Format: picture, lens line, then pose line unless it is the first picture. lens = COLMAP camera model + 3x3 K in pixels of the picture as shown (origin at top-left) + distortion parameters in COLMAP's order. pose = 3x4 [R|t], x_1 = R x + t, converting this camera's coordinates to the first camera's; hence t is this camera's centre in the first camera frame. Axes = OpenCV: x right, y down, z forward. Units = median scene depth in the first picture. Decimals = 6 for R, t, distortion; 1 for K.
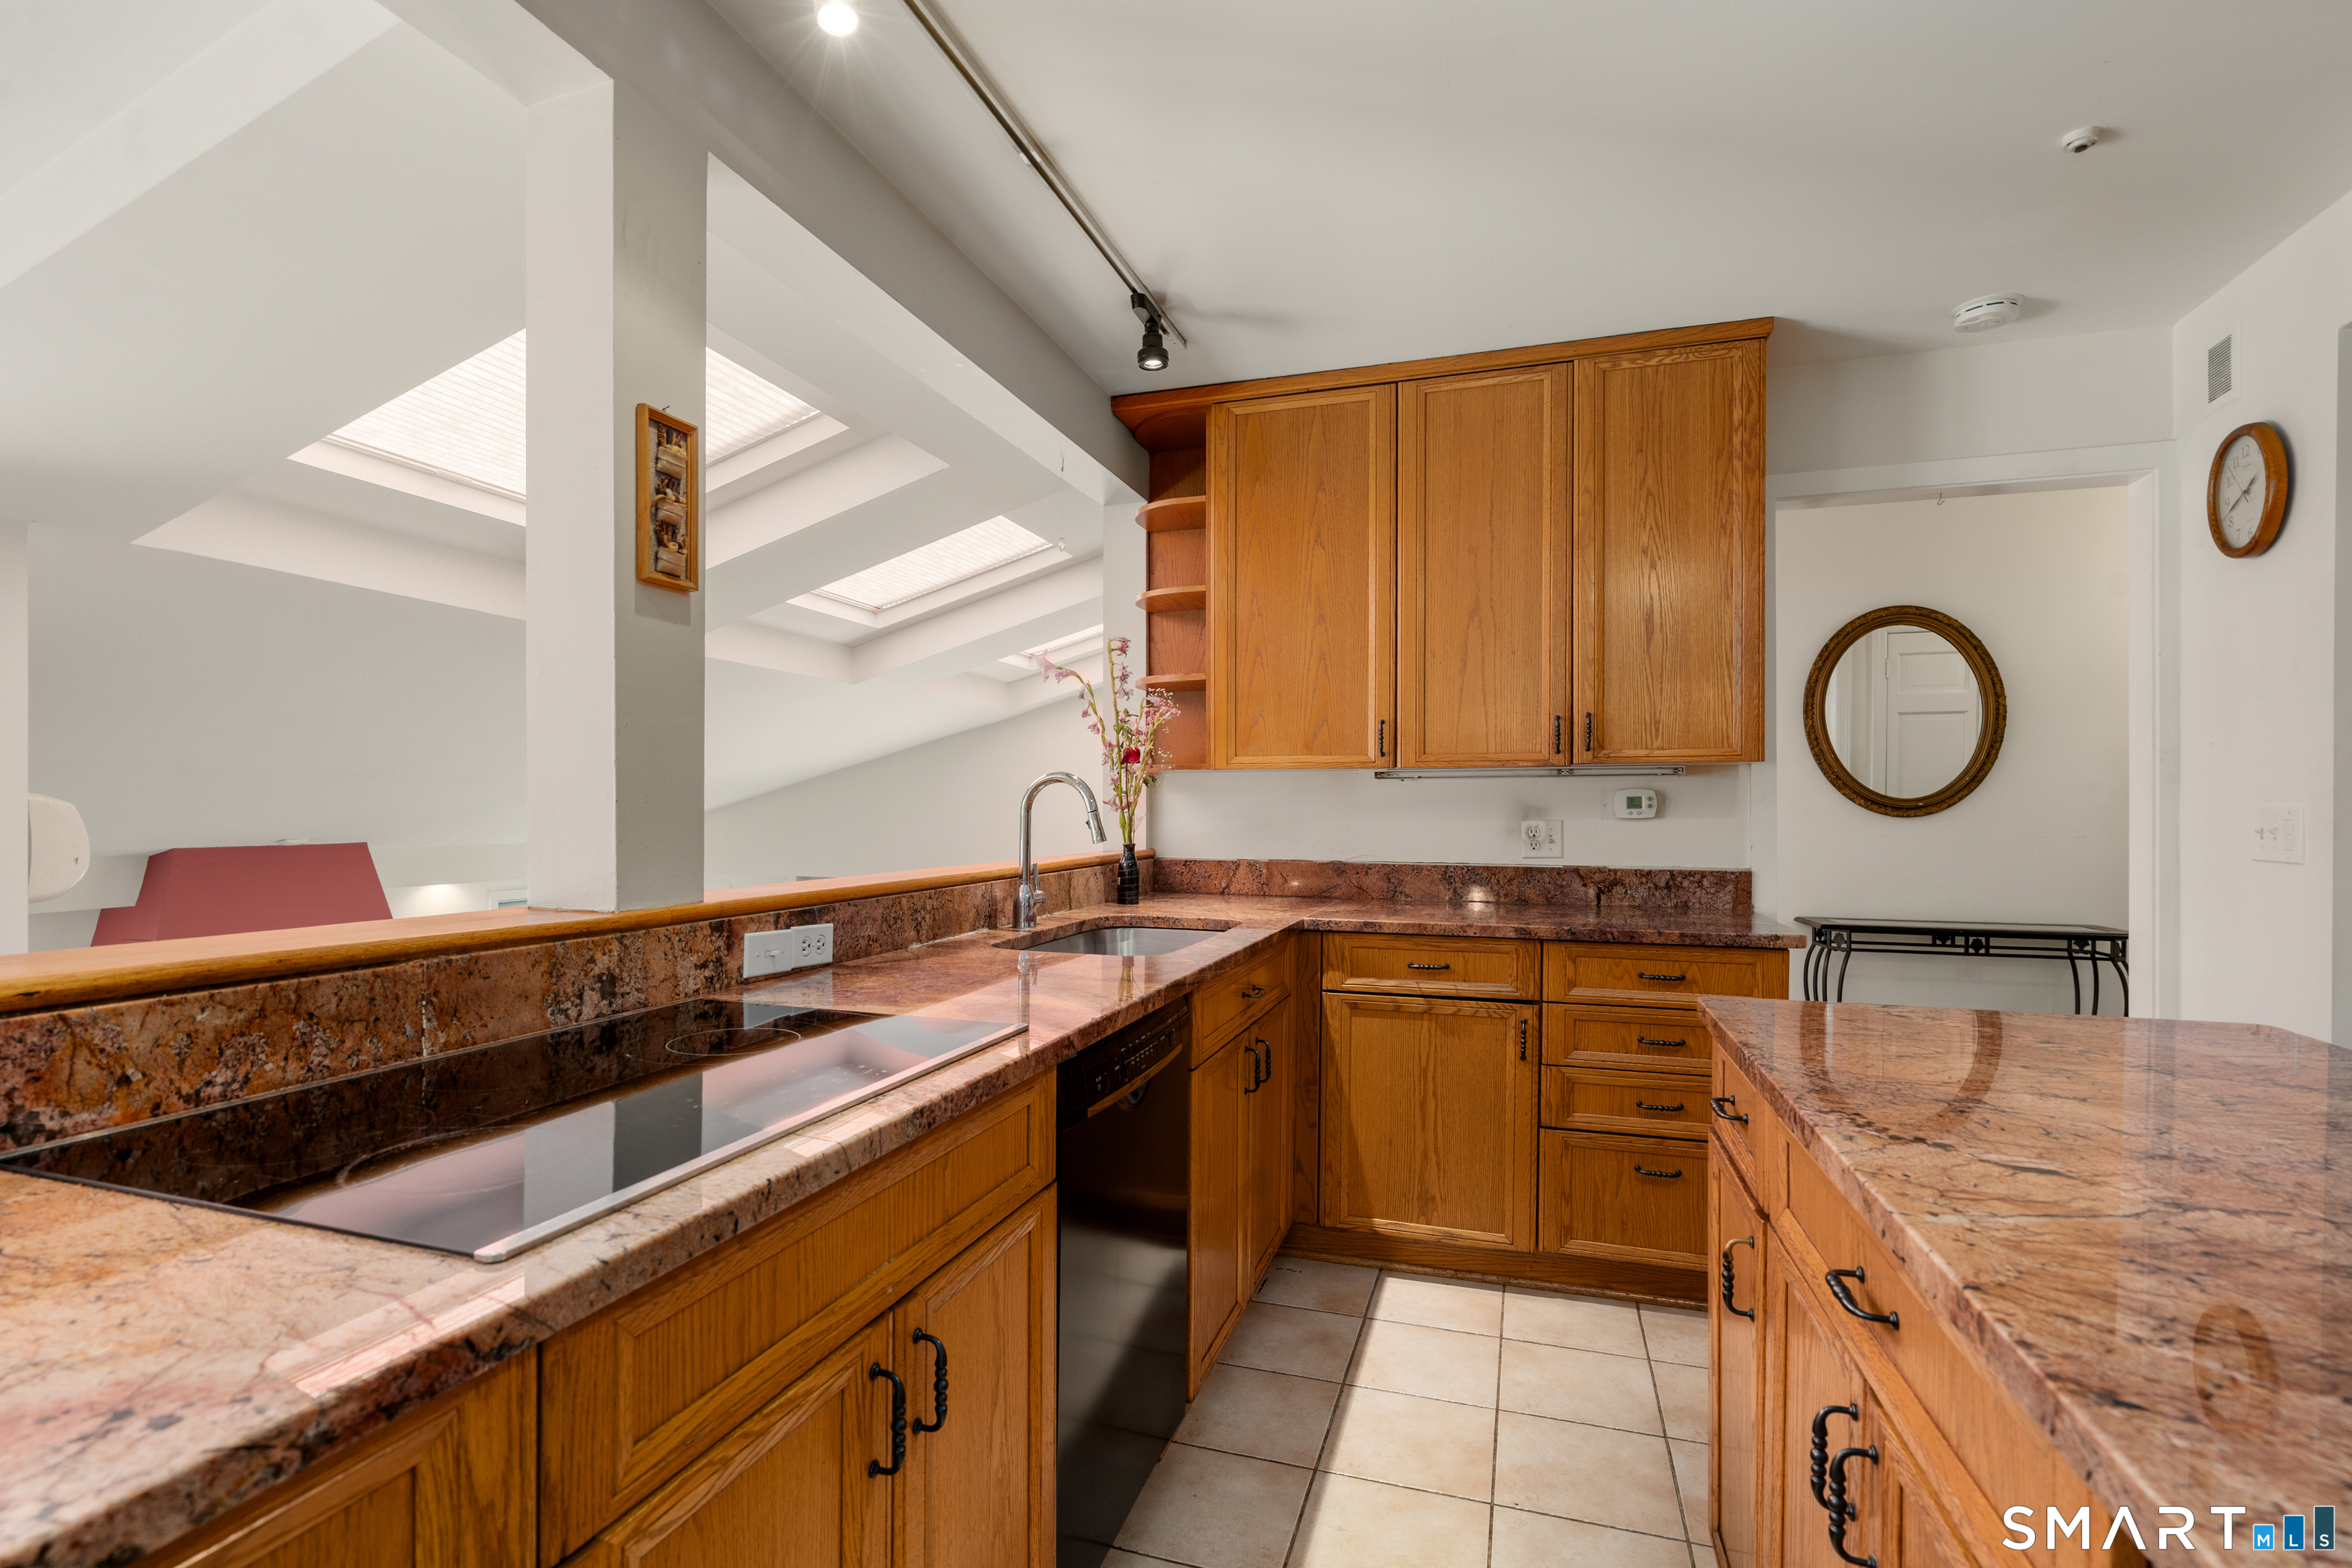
lens RADIAL K [[1074.1, 0, 1179.0], [0, 1074.1, 794.9], [0, 0, 1]] dist [-0.004385, 0.001462]
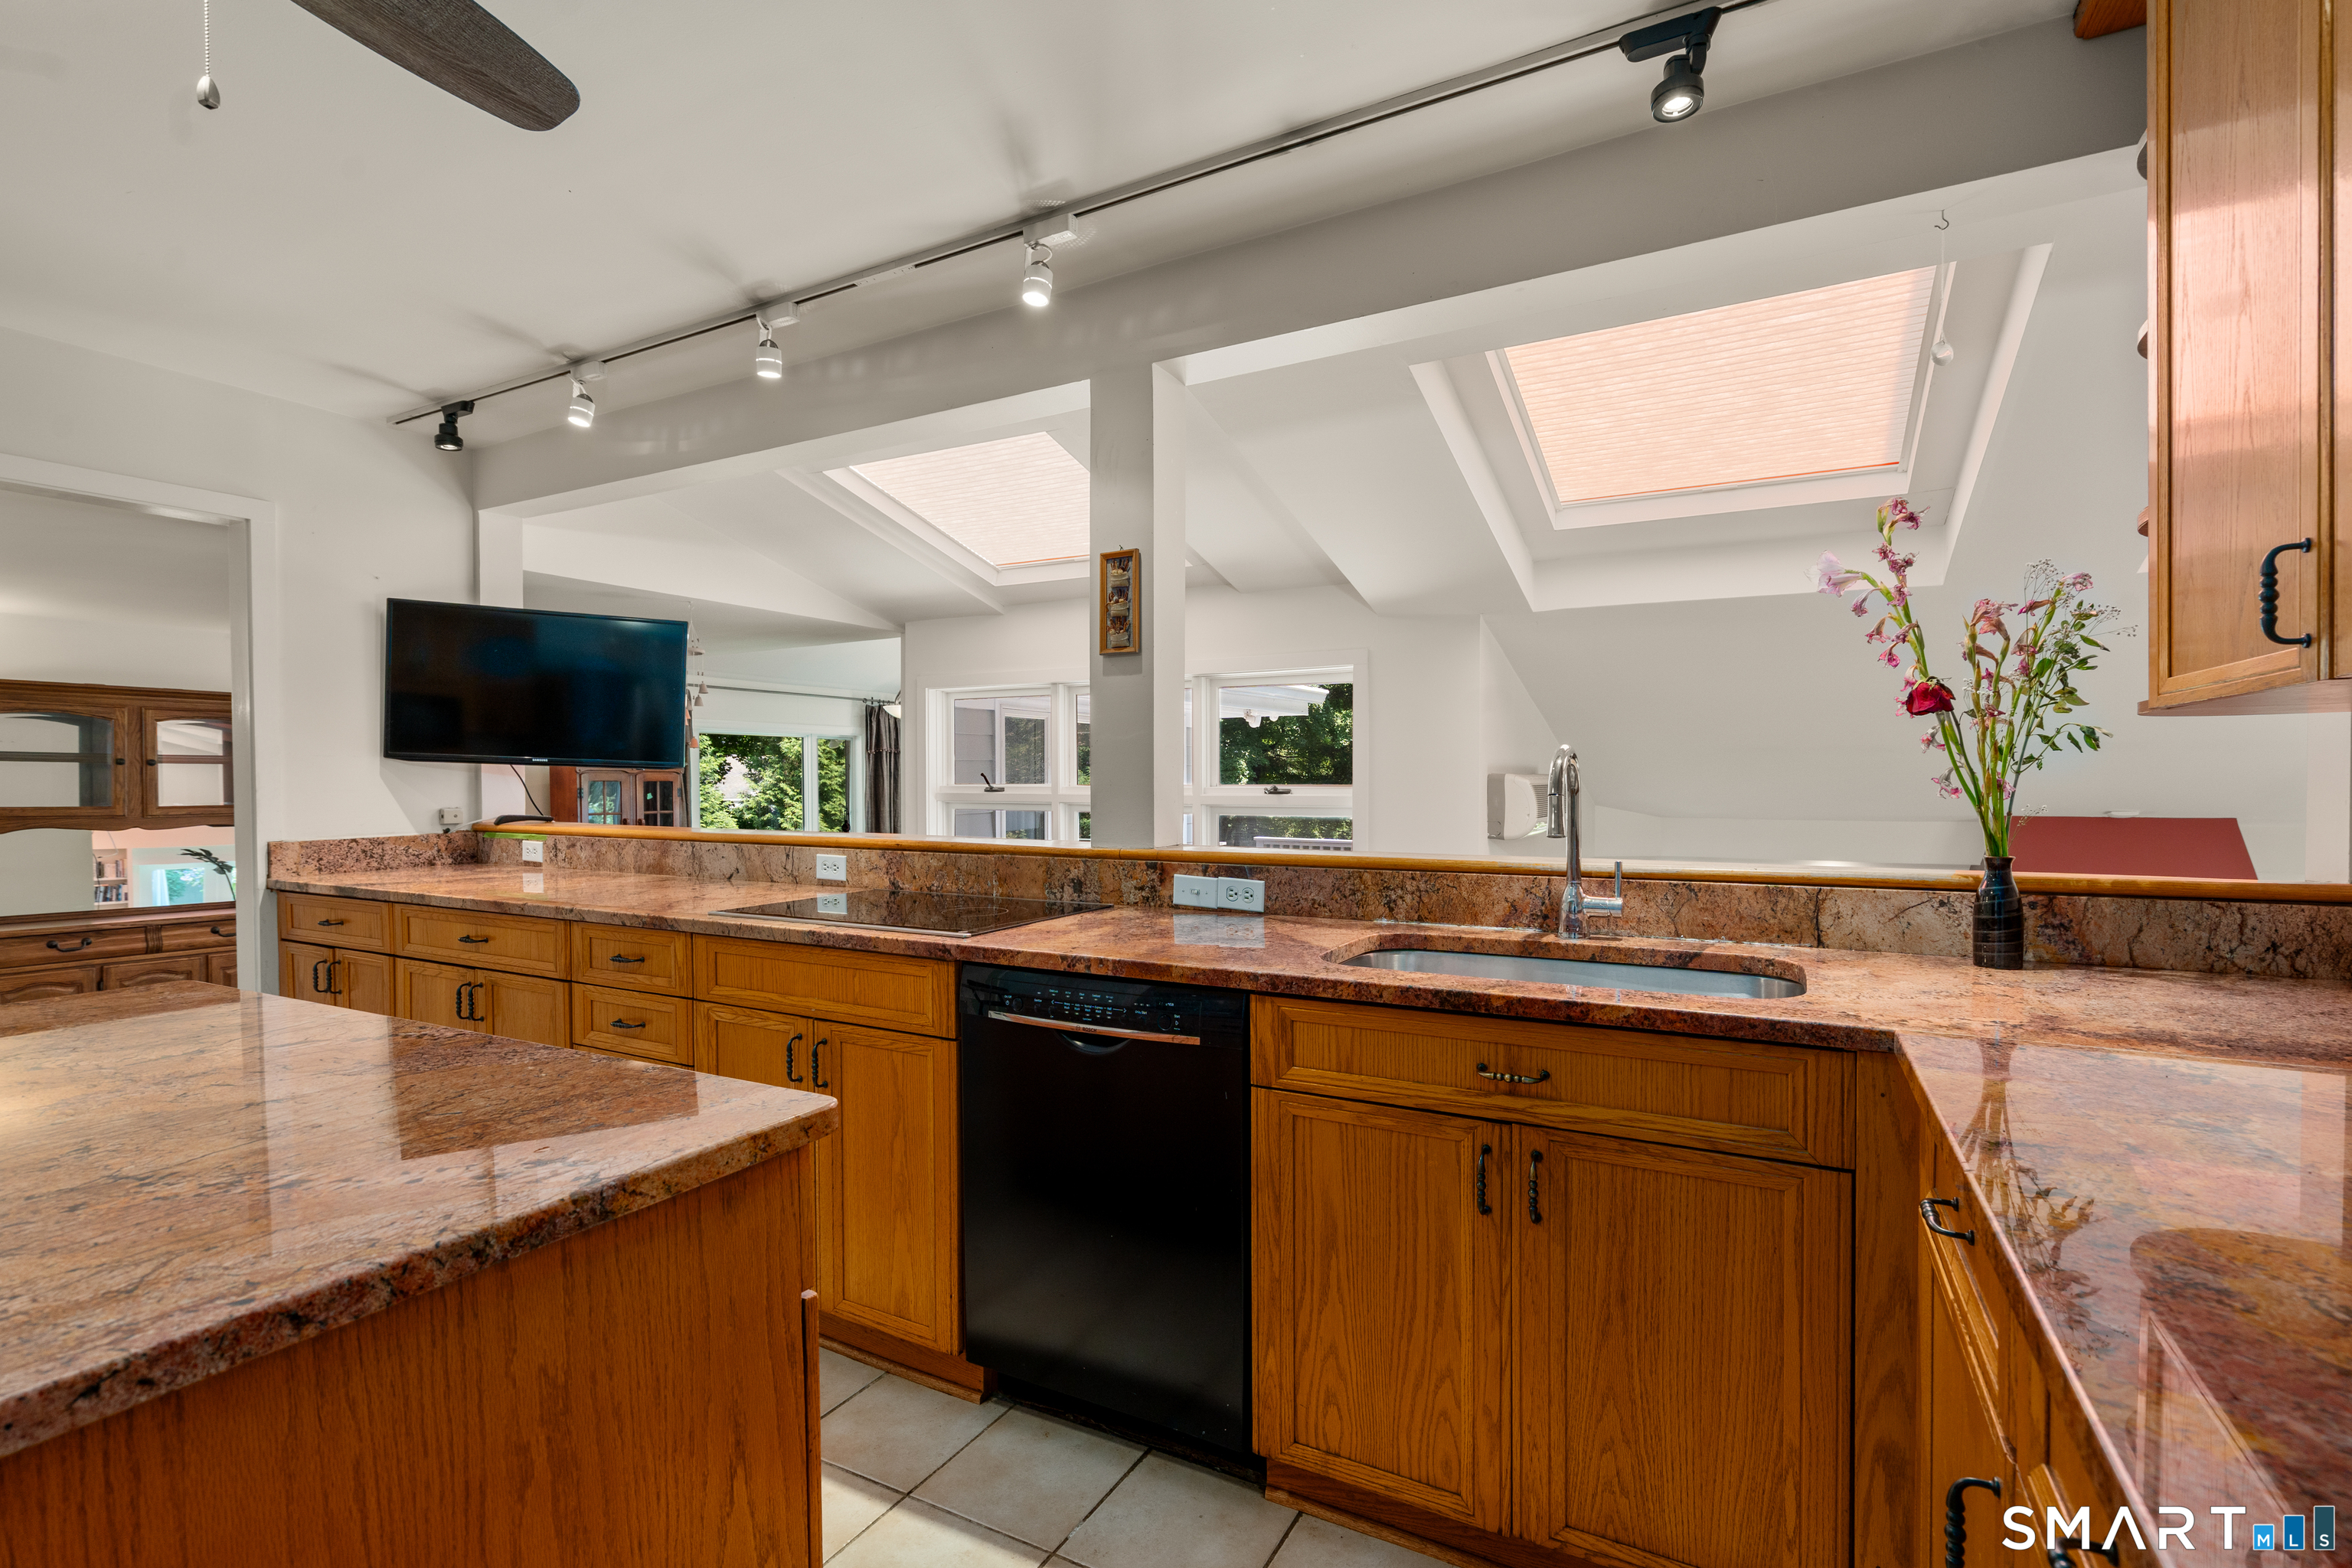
lens RADIAL K [[1074.1, 0, 1179.0], [0, 1074.1, 794.9], [0, 0, 1]] dist [-0.004385, 0.001462]
pose [[-0.188718, 0.014674, -0.981922, 1.043684], [0.015612, 0.999807, 0.011941, 0.002381], [0.981907, -0.013076, -0.188911, 1.281077]]
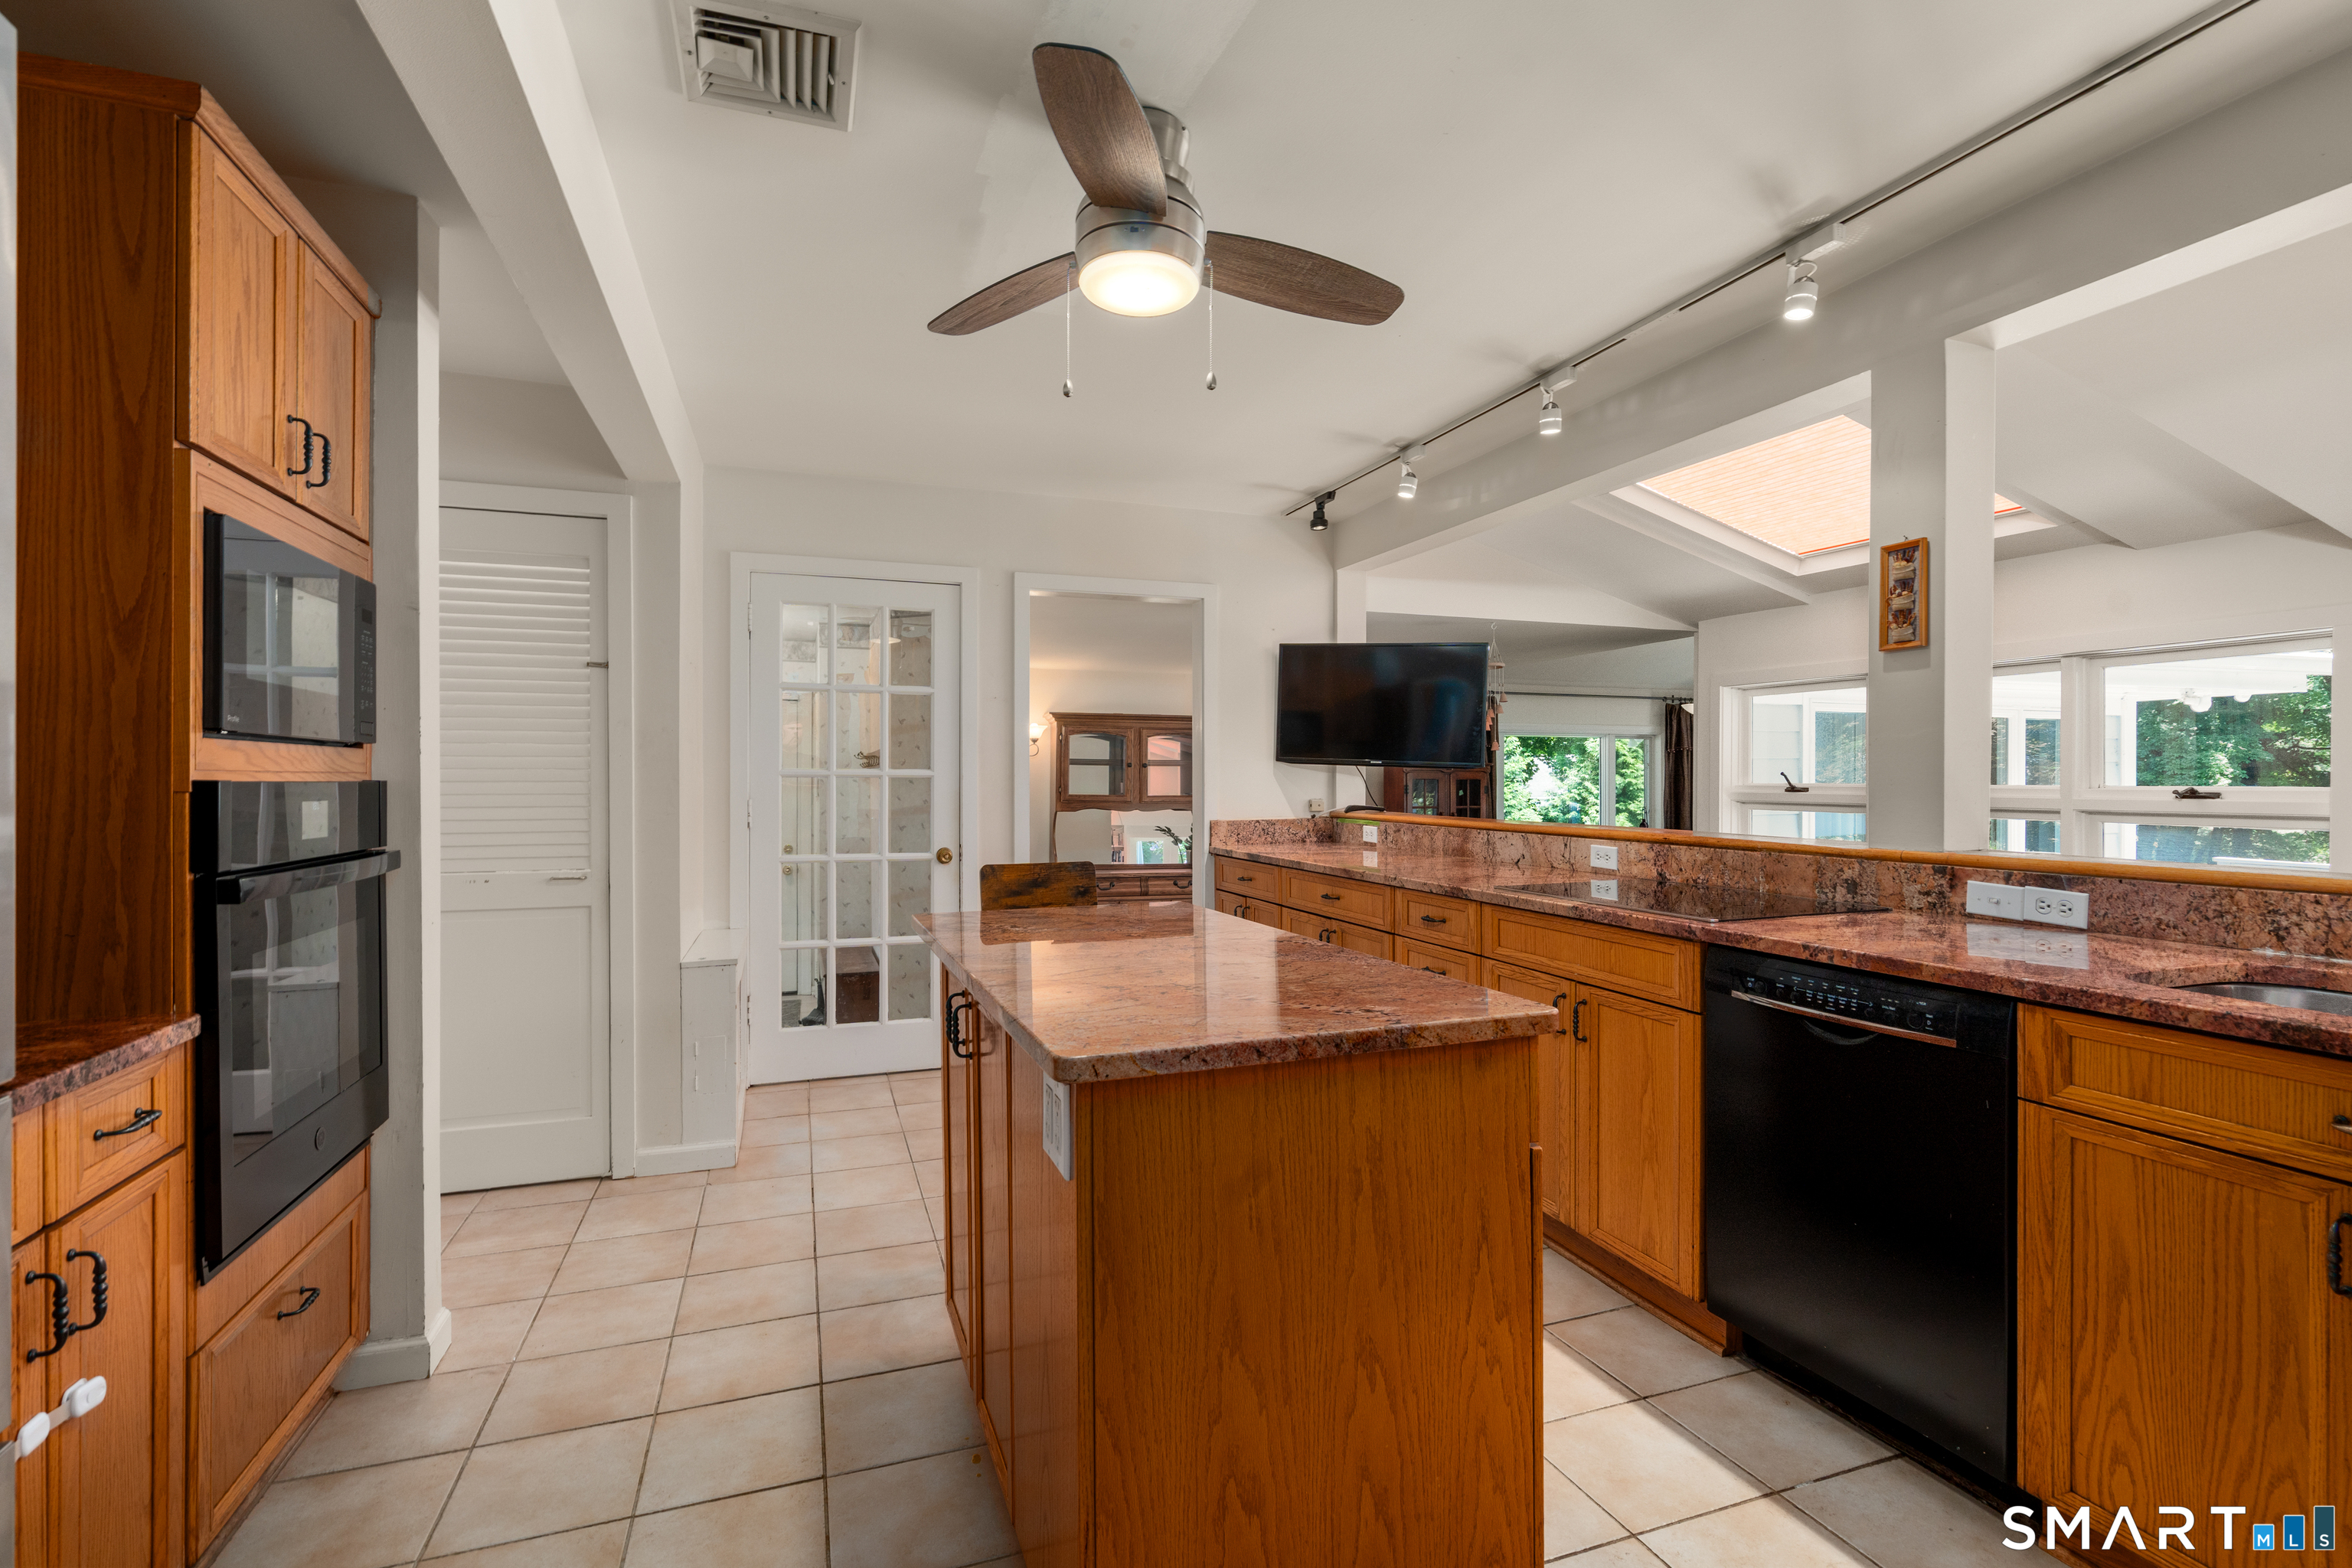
lens RADIAL K [[1074.1, 0, 1179.0], [0, 1074.1, 794.9], [0, 0, 1]] dist [-0.004385, 0.001462]
pose [[-0.789393, 0.008366, -0.613831, 1.236445], [0.007357, 0.999964, 0.004167, 0.006015], [0.613844, -0.001227, -0.789427, 1.458026]]
